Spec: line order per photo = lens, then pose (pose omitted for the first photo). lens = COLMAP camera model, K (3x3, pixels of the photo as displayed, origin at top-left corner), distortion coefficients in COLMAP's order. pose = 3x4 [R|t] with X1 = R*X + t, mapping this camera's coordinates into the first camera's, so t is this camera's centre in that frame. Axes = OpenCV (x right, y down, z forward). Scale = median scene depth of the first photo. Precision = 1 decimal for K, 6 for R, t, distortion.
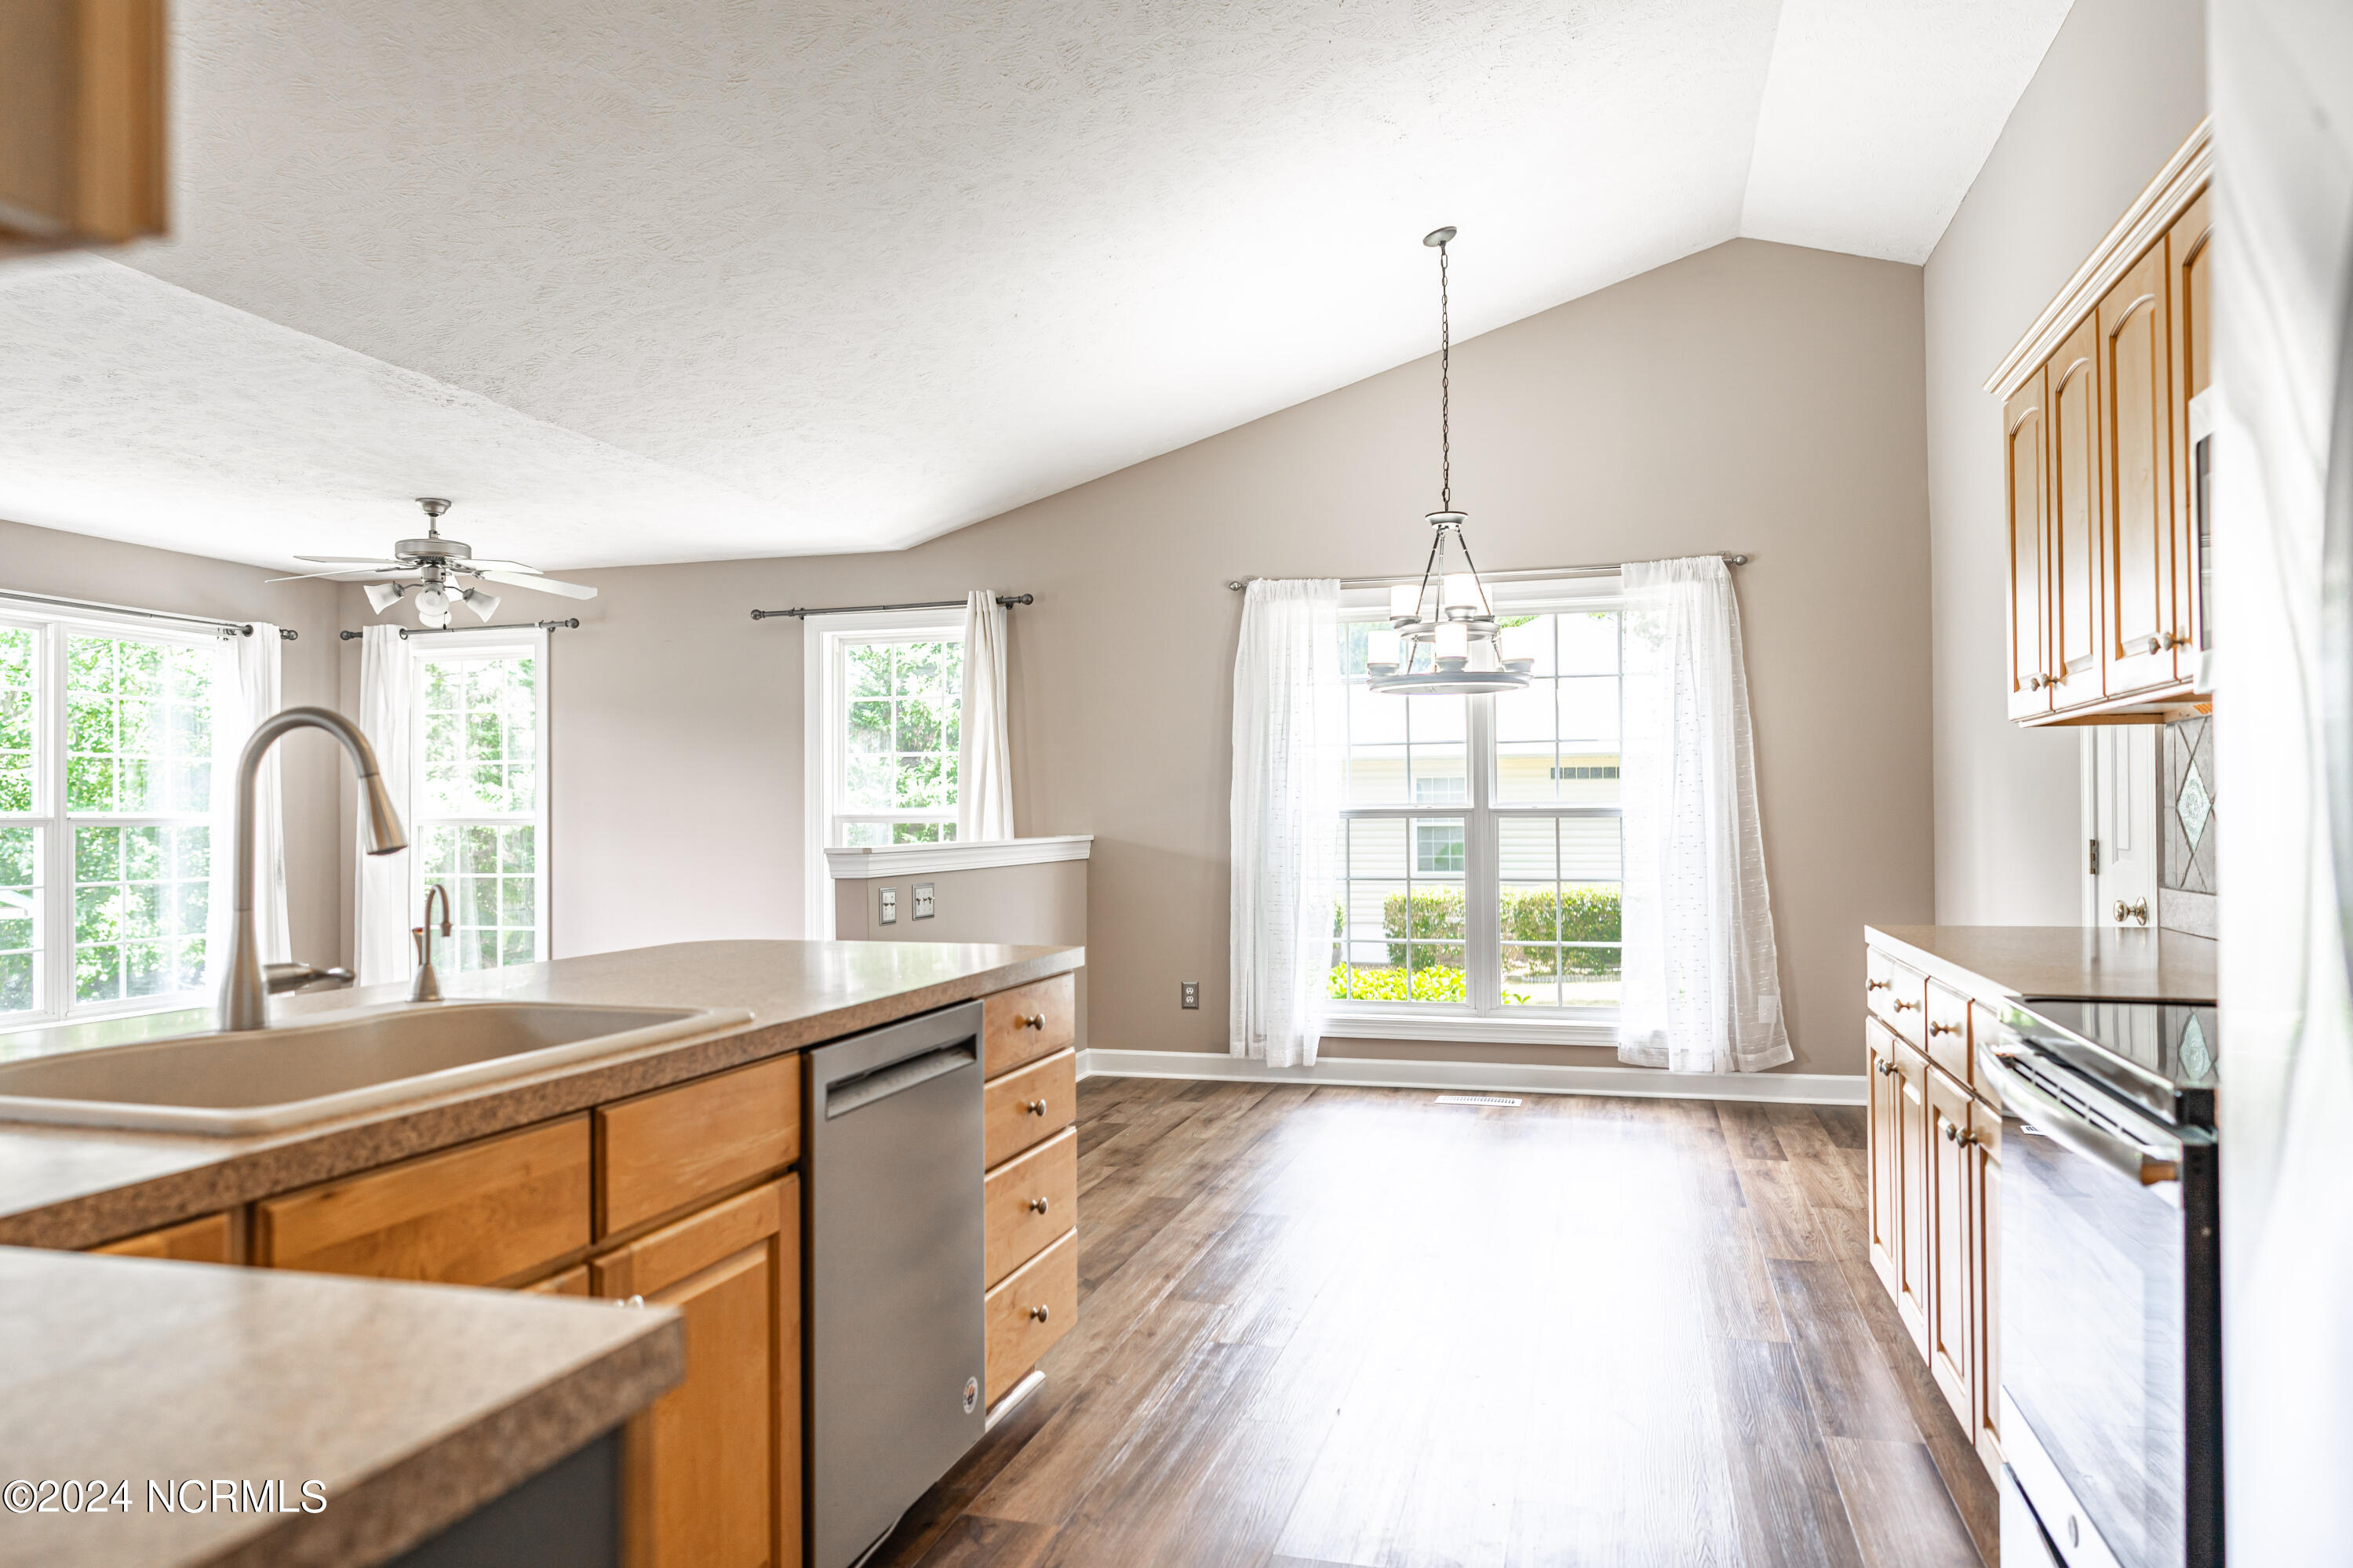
lens RADIAL K [[1576.7, 0, 1175.5], [0, 1576.7, 801.8], [0, 0, 1]] dist [-0.003394, -0.000014]
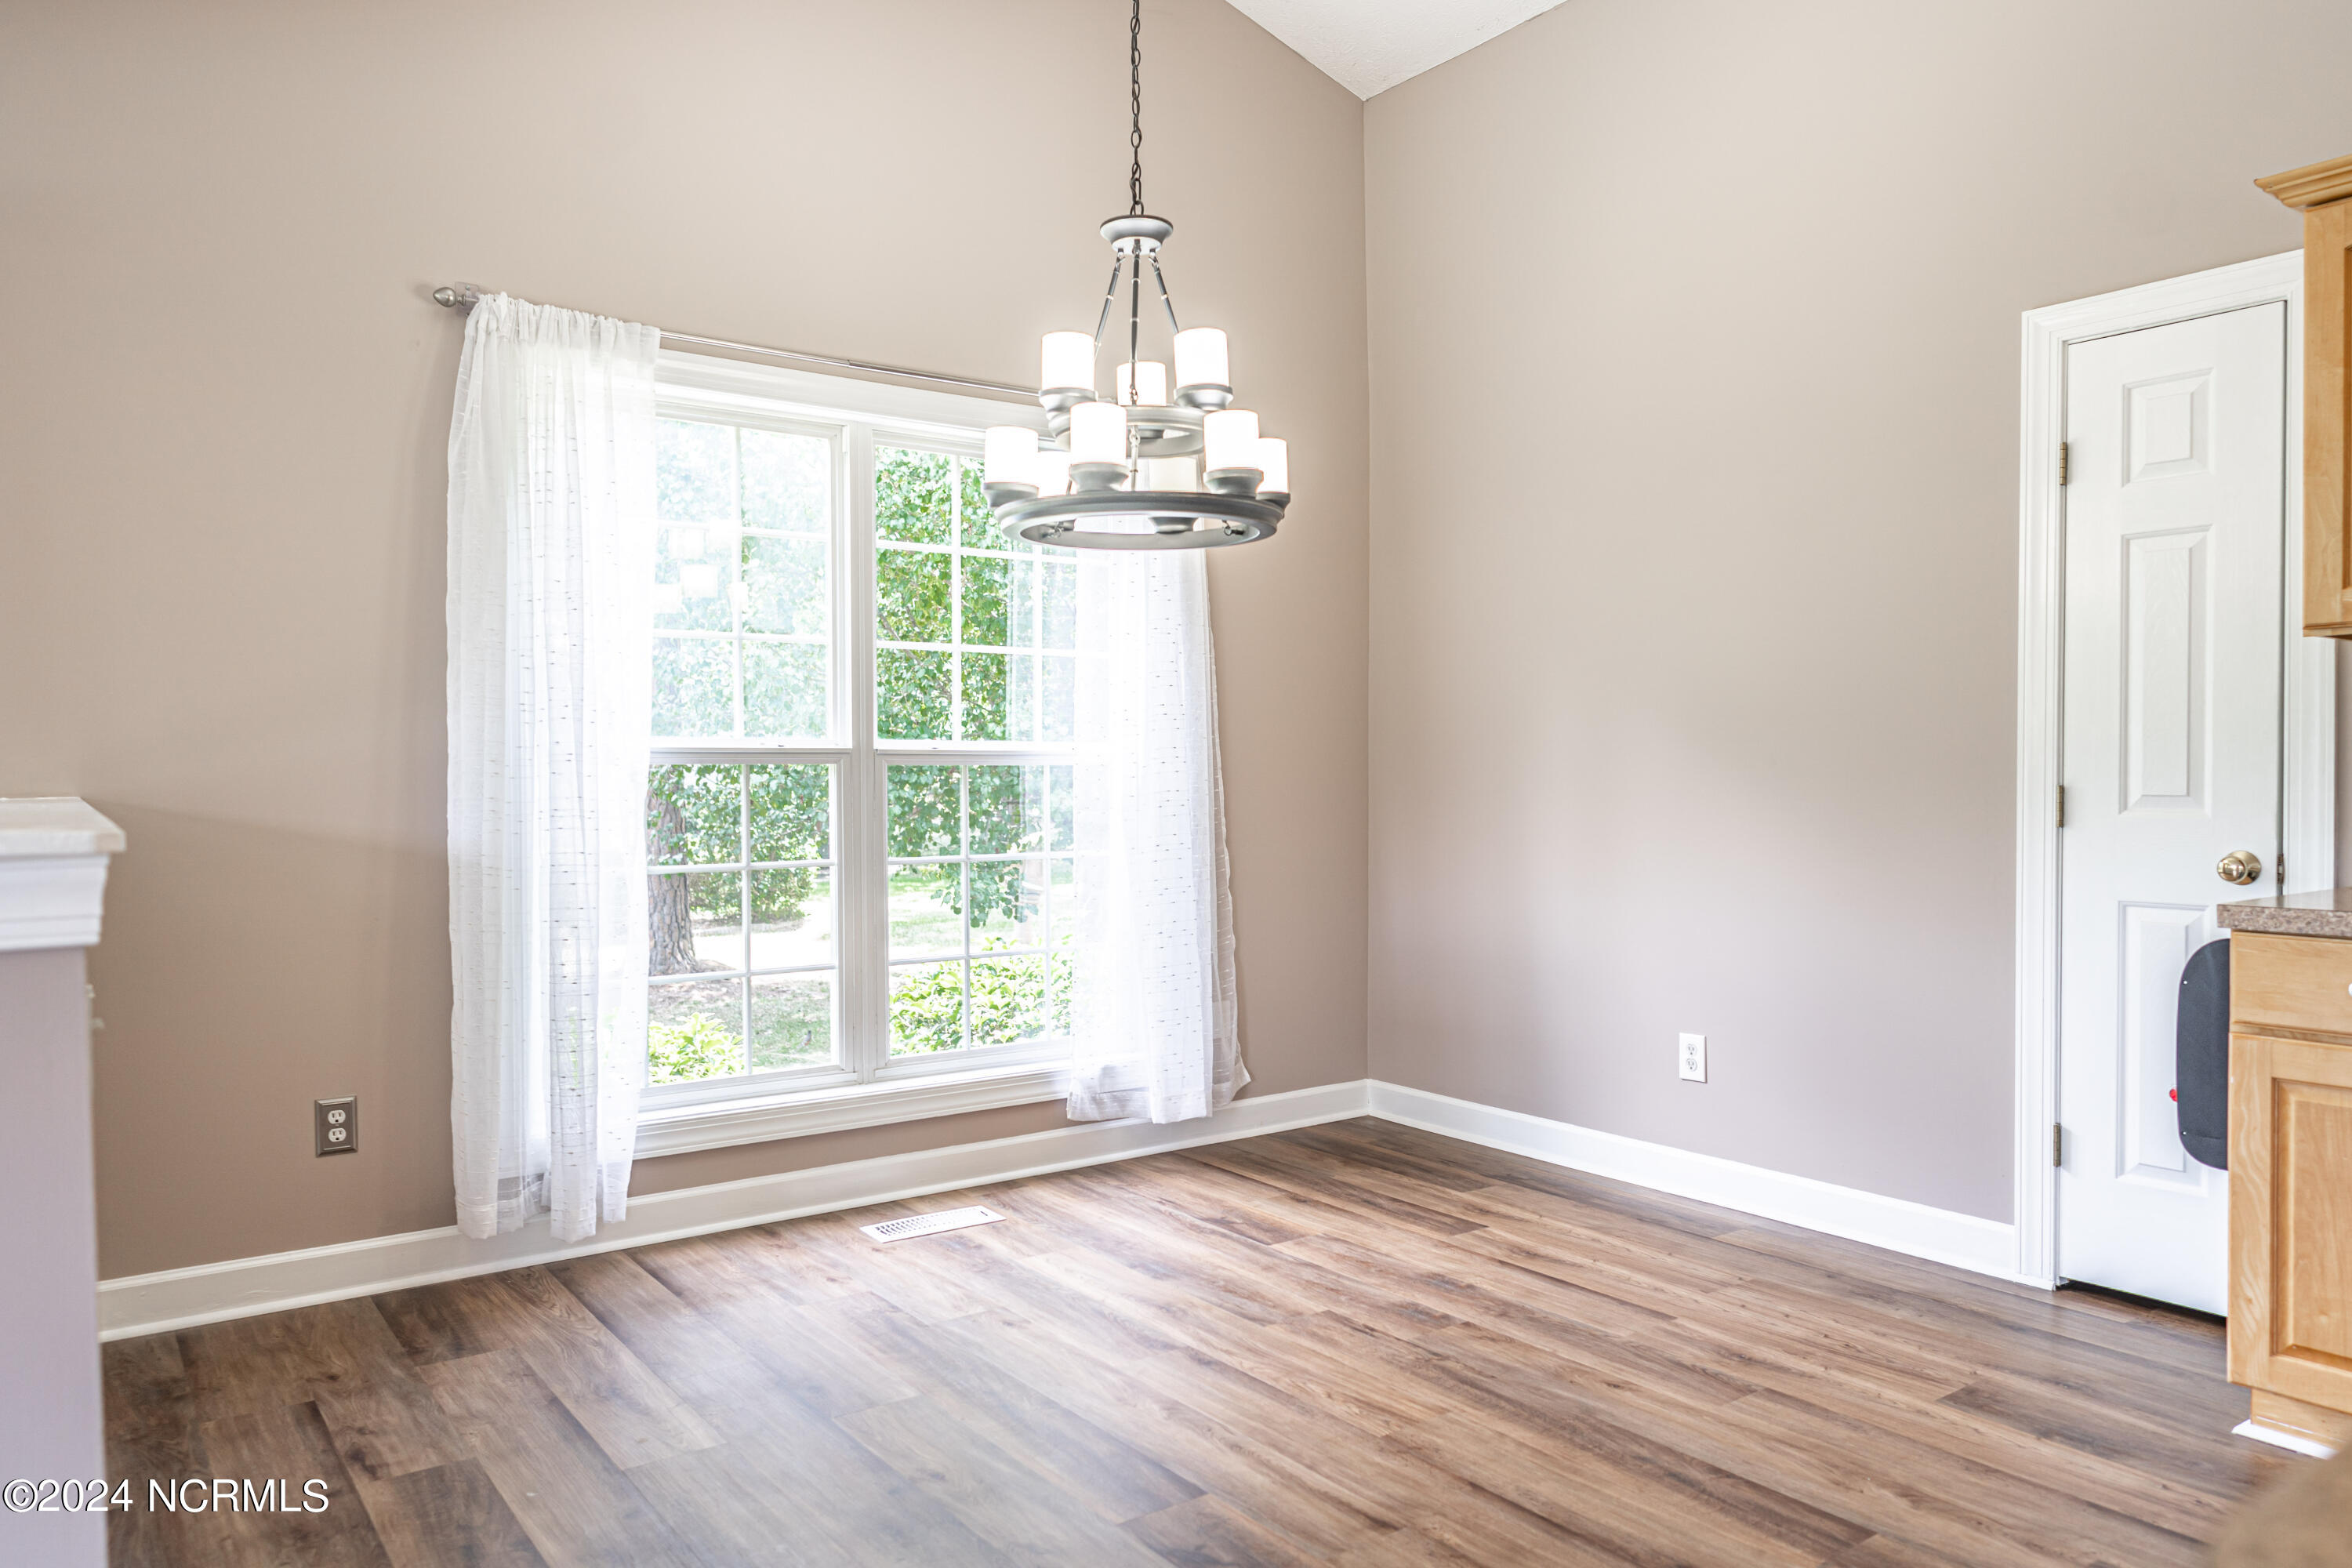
lens RADIAL K [[1577.3, 0, 1173.5], [0, 1577.3, 793.4], [0, 0, 1]] dist [-0.001440, 0.002000]
pose [[0.616140, -0.001855, 0.787635, -0.230675], [-0.009214, 0.999912, 0.009563, 0.015549], [-0.787583, -0.013149, 0.616069, 0.538962]]
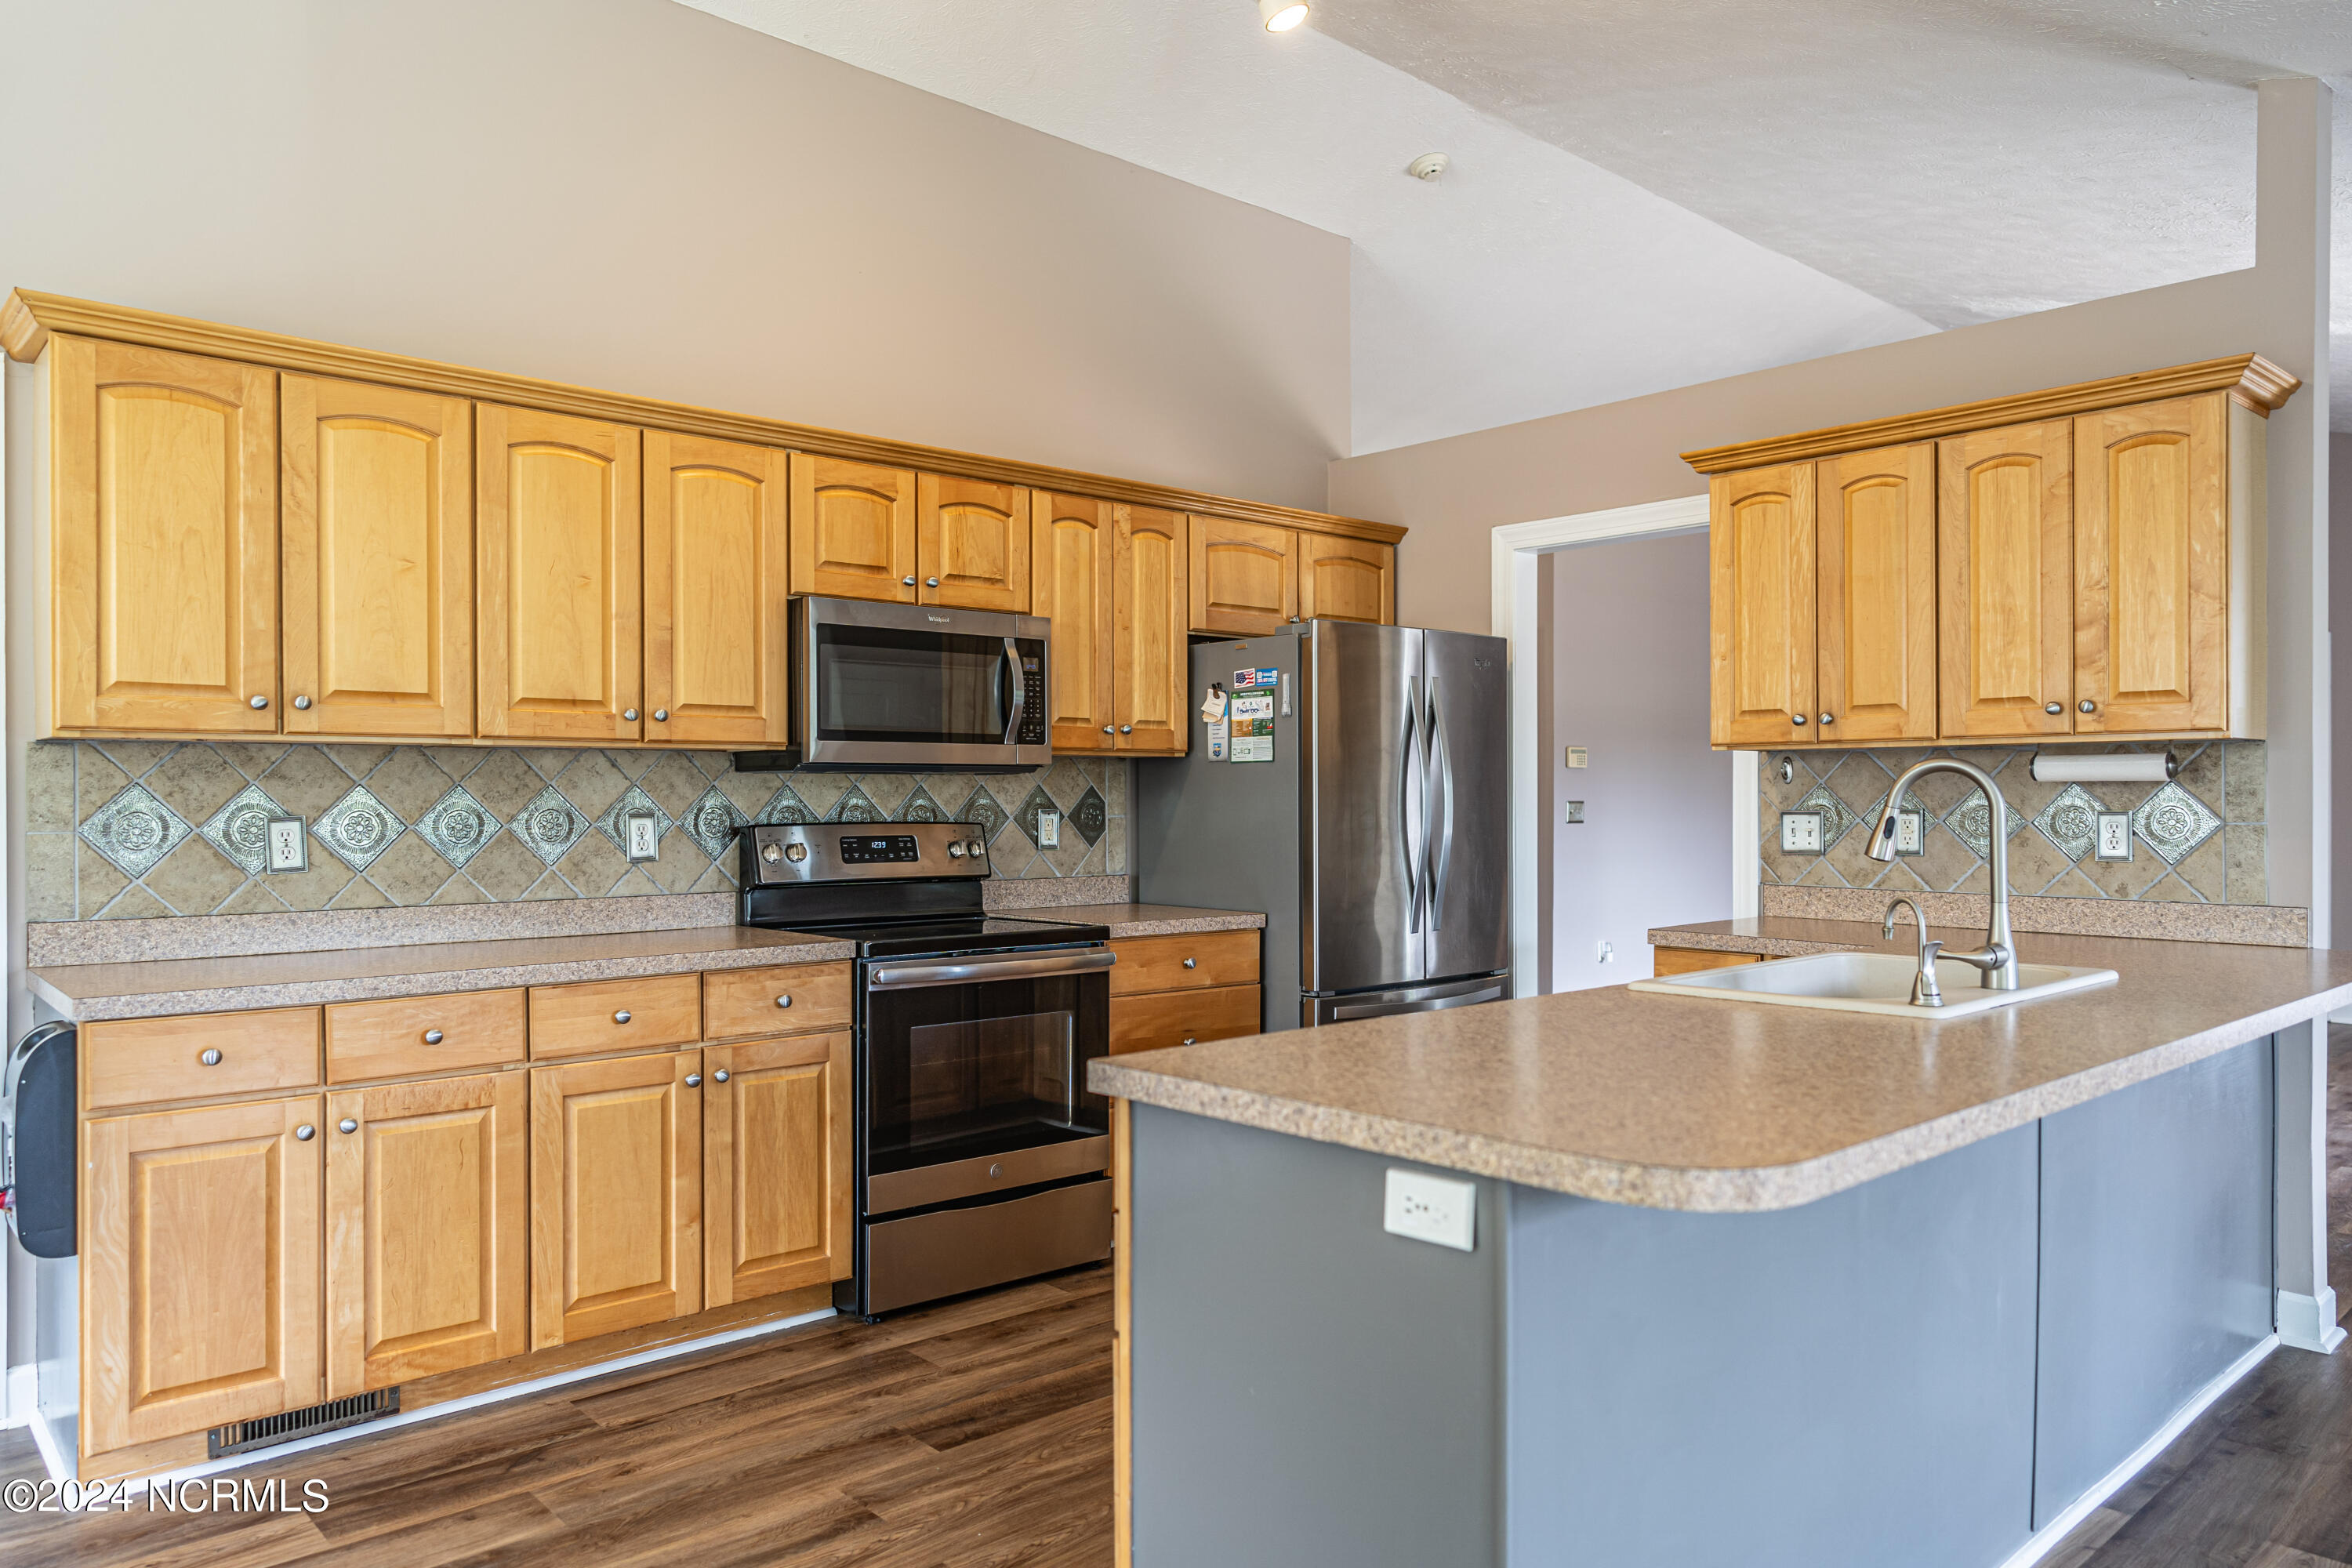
lens RADIAL K [[1582.3, 0, 1160.7], [0, 1582.3, 797.7], [0, 0, 1]] dist [-0.004700, 0.003656]
pose [[-0.844548, 0.009143, 0.535402, -0.213929], [0.003688, 0.999930, -0.011260, -0.001995], [-0.535467, -0.007535, -0.844522, 0.775925]]
